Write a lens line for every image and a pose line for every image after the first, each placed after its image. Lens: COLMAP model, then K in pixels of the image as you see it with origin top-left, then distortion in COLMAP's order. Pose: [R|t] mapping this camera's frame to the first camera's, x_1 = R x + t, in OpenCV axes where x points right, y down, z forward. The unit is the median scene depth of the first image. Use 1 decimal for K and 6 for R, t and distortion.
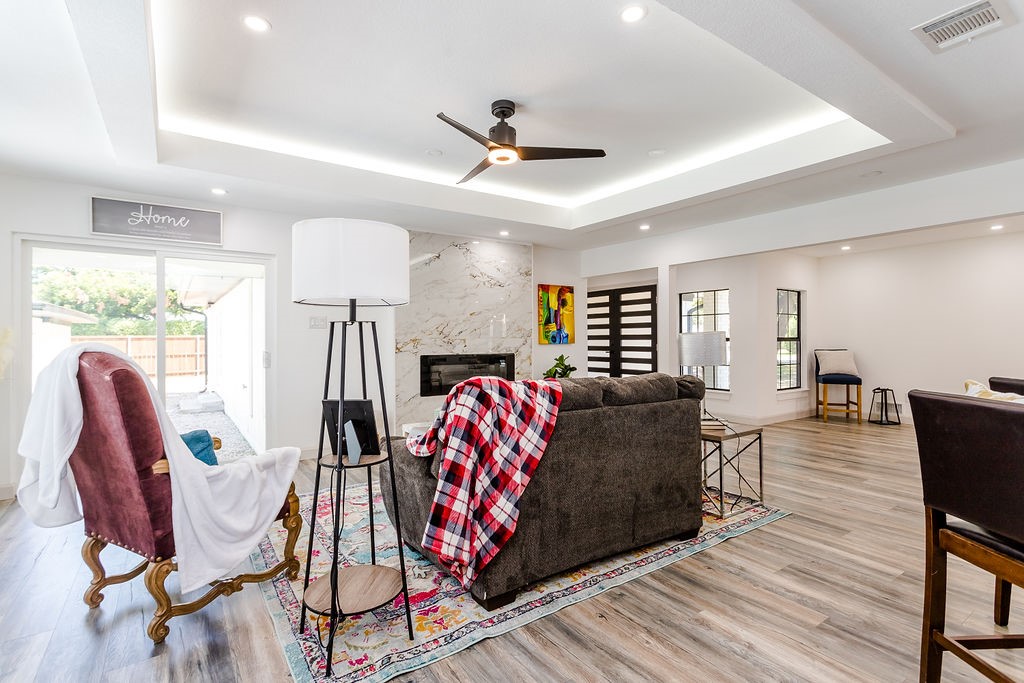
lens RADIAL K [[486.4, 0, 507.8], [0, 486.4, 341.0], [0, 0, 1]] dist [-0.002110, 0.003257]
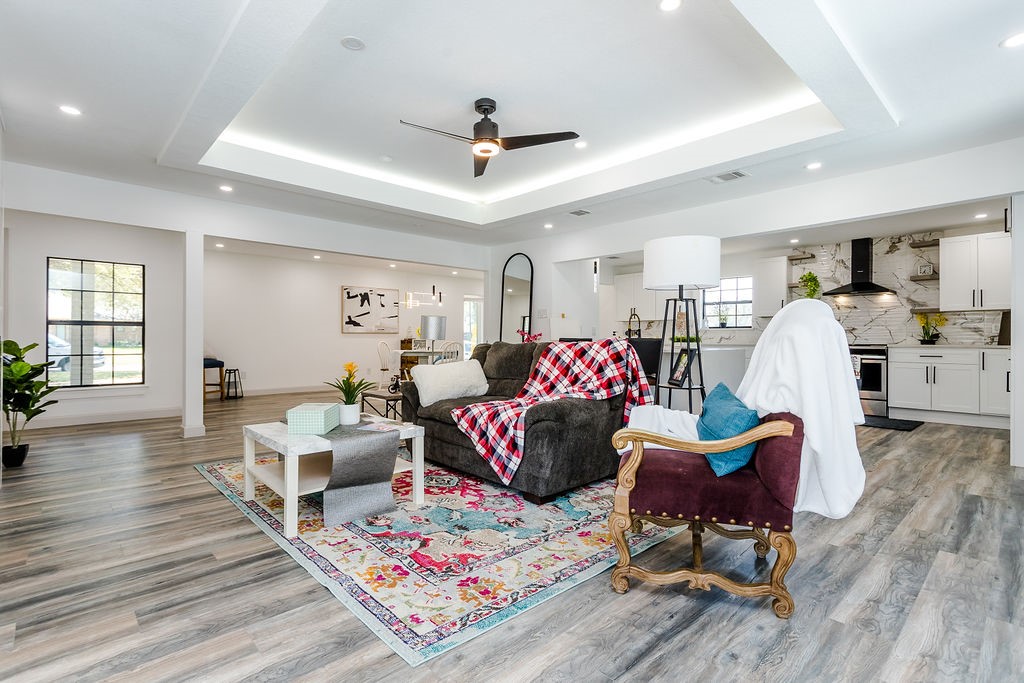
lens RADIAL K [[486.4, 0, 513.4], [0, 486.4, 338.9], [0, 0, 1]] dist [-0.002110, 0.003257]
pose [[-0.158572, 0.002169, 0.987345, -0.777029], [-0.001323, 0.999996, -0.002410, 0.039961], [-0.987346, -0.001689, -0.158569, 0.783166]]
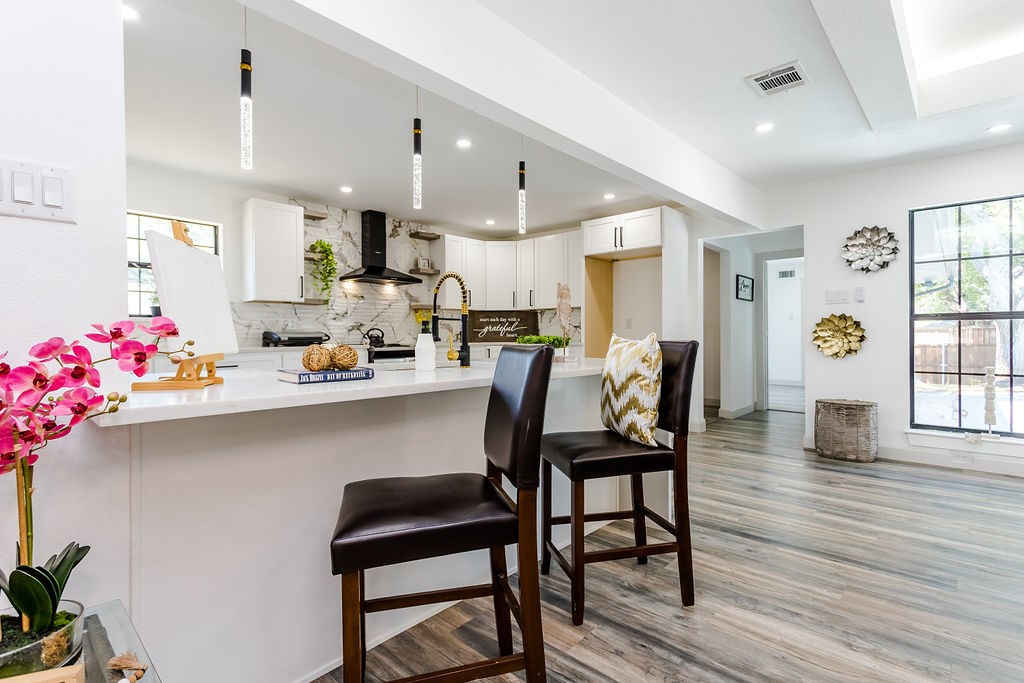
lens RADIAL K [[486.4, 0, 511.5], [0, 486.4, 337.0], [0, 0, 1]] dist [-0.002110, 0.003257]
pose [[-0.975239, 0.008176, -0.221001, 0.543135], [0.006896, 0.999955, 0.006563, 0.027775], [0.221045, 0.004877, -0.975252, 0.729505]]
